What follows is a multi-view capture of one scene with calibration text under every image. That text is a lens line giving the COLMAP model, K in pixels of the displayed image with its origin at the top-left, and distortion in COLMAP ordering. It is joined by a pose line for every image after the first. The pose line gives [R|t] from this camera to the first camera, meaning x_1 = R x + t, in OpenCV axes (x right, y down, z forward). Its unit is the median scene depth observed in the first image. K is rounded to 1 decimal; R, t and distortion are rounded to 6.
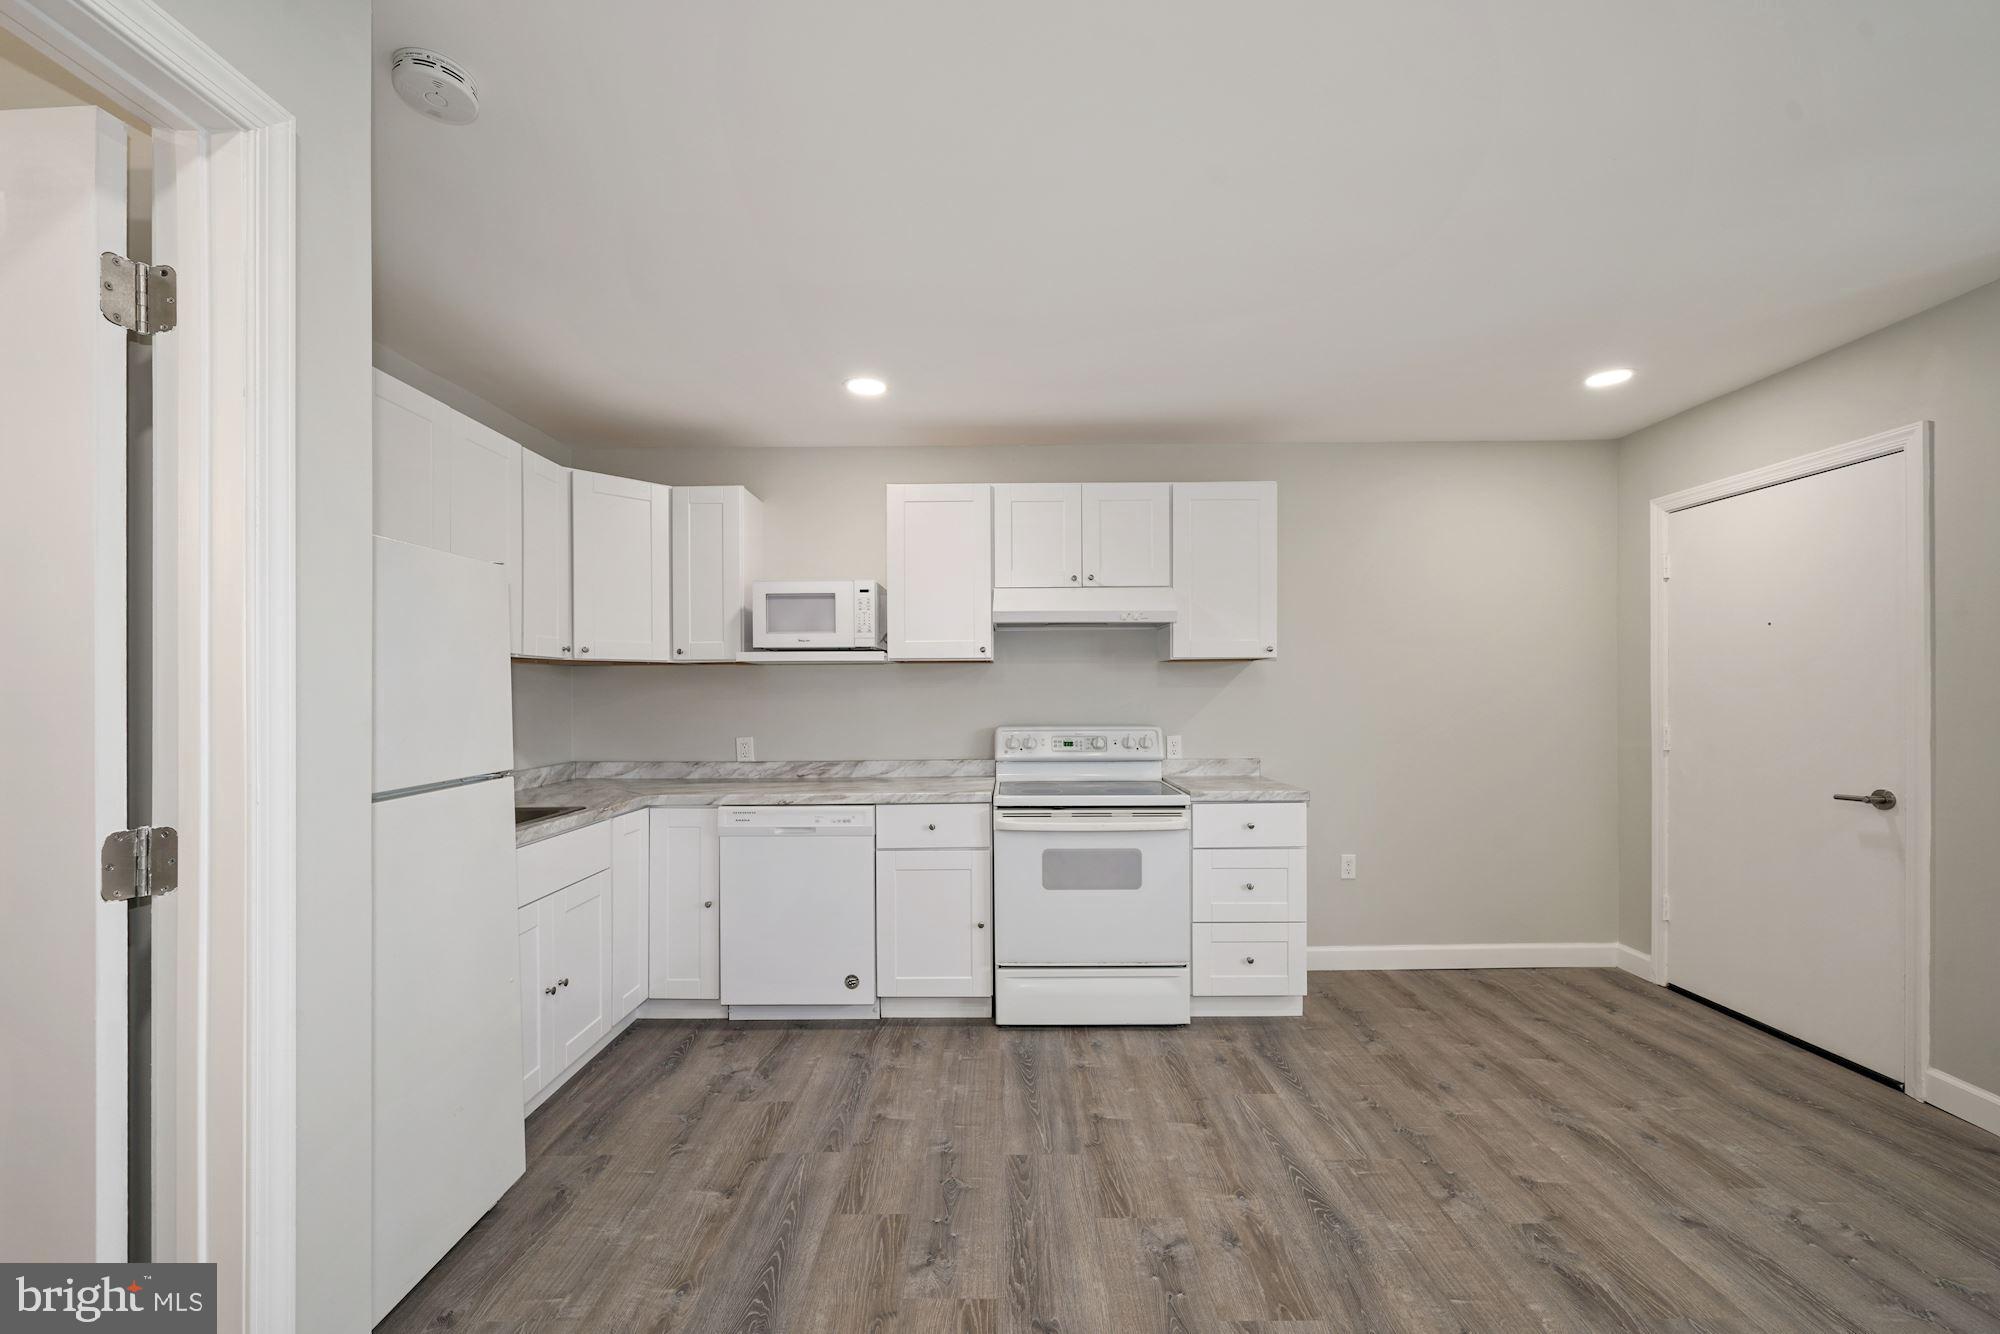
lens RADIAL K [[800.3, 0, 1003.1], [0, 800.3, 693.0], [0, 0, 1]] dist [0.003197, -0.001585]
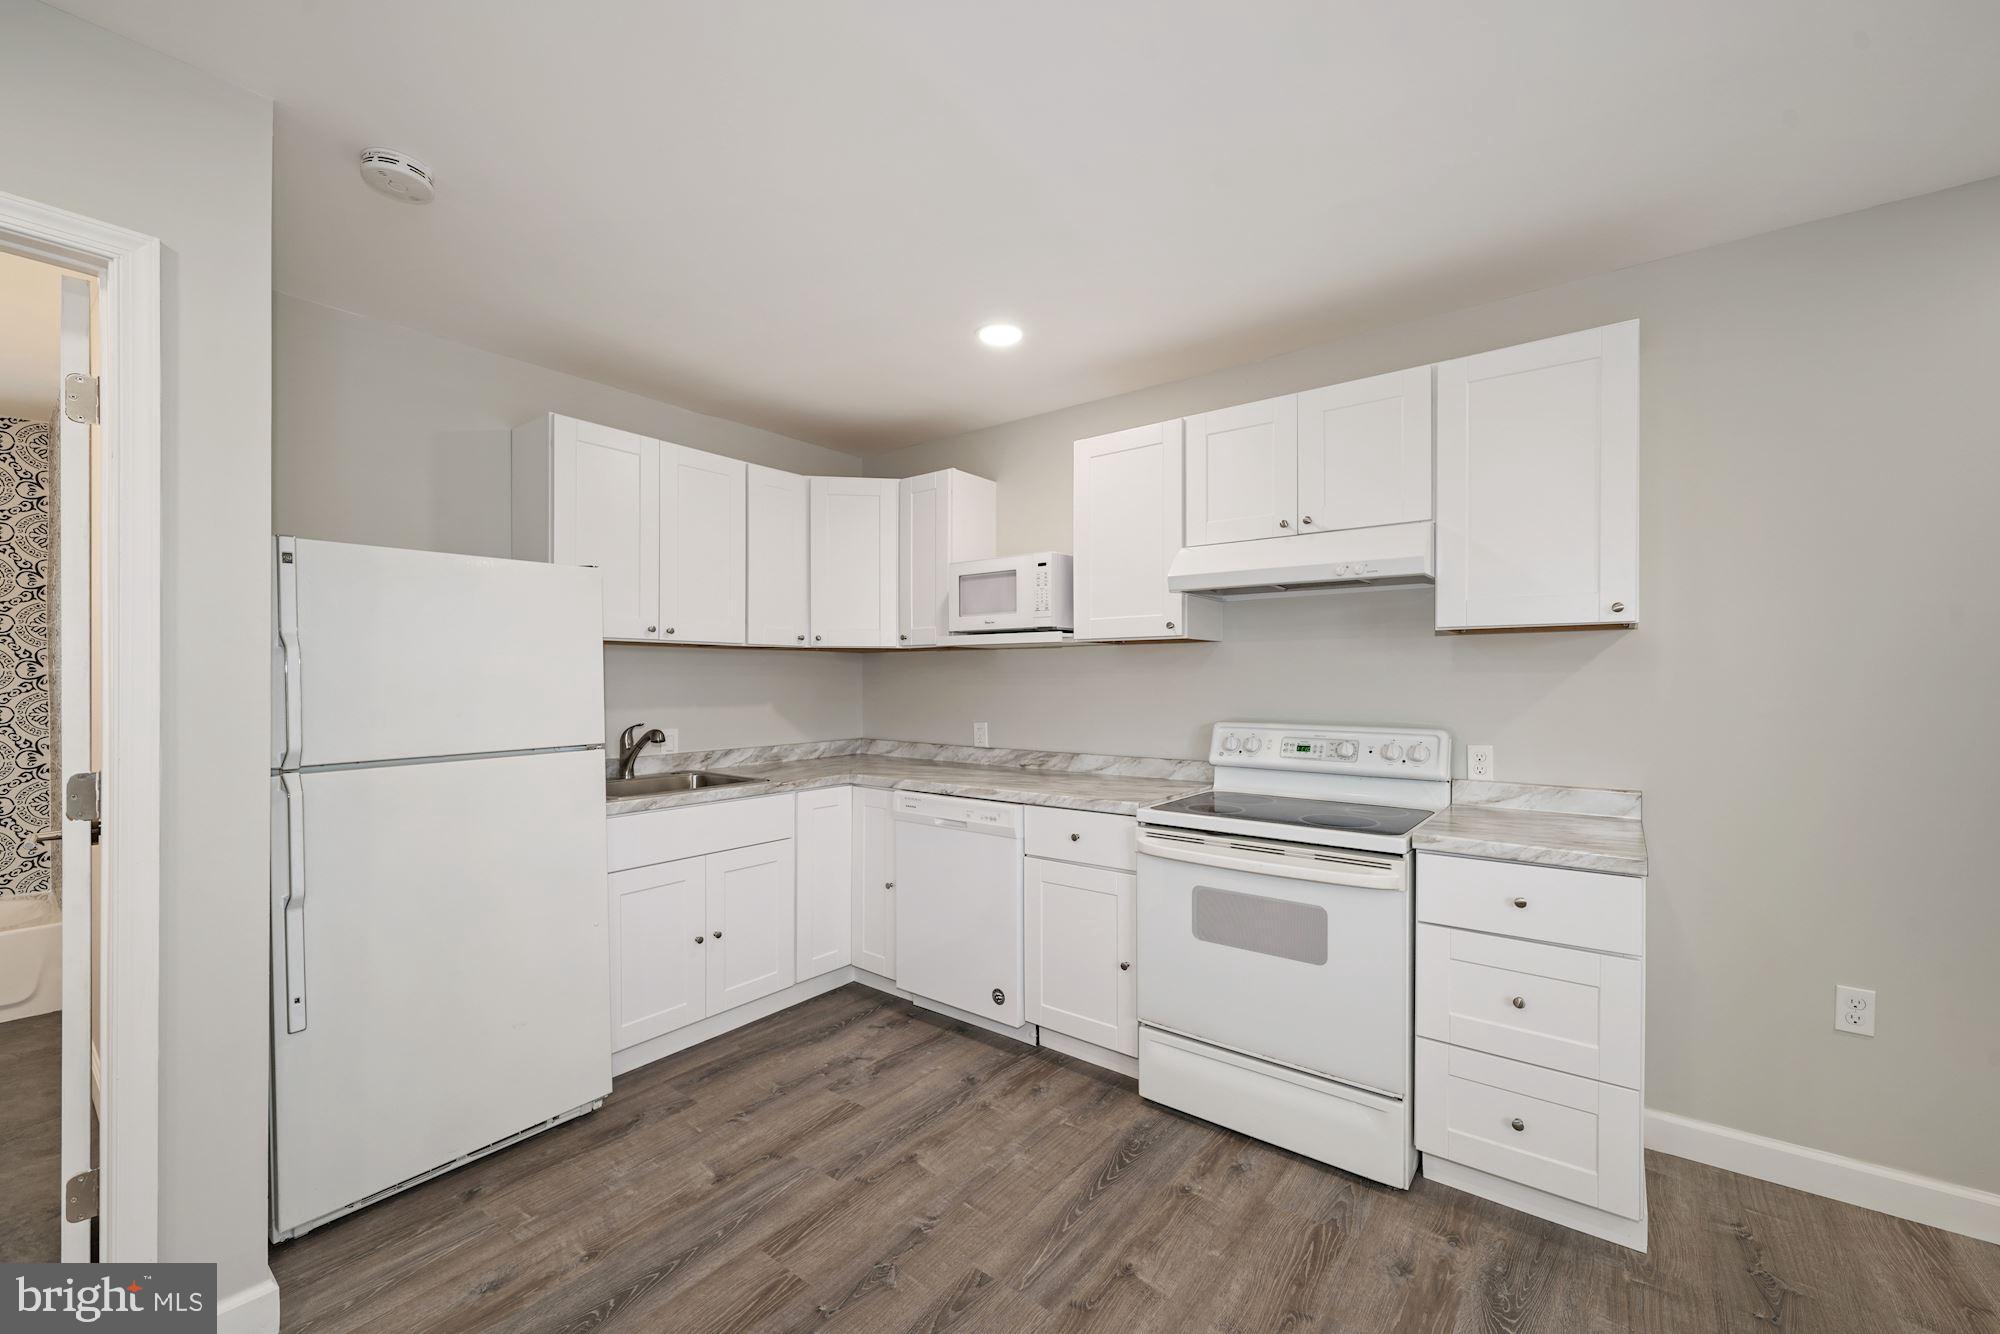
lens RADIAL K [[800.3, 0, 1011.2], [0, 800.3, 679.5], [0, 0, 1]] dist [0.003197, -0.001585]
pose [[0.794988, 0.006534, -0.606590, 0.378657], [-0.004588, 0.999978, 0.004758, -0.003051], [0.606607, -0.001000, 0.795001, 0.295575]]
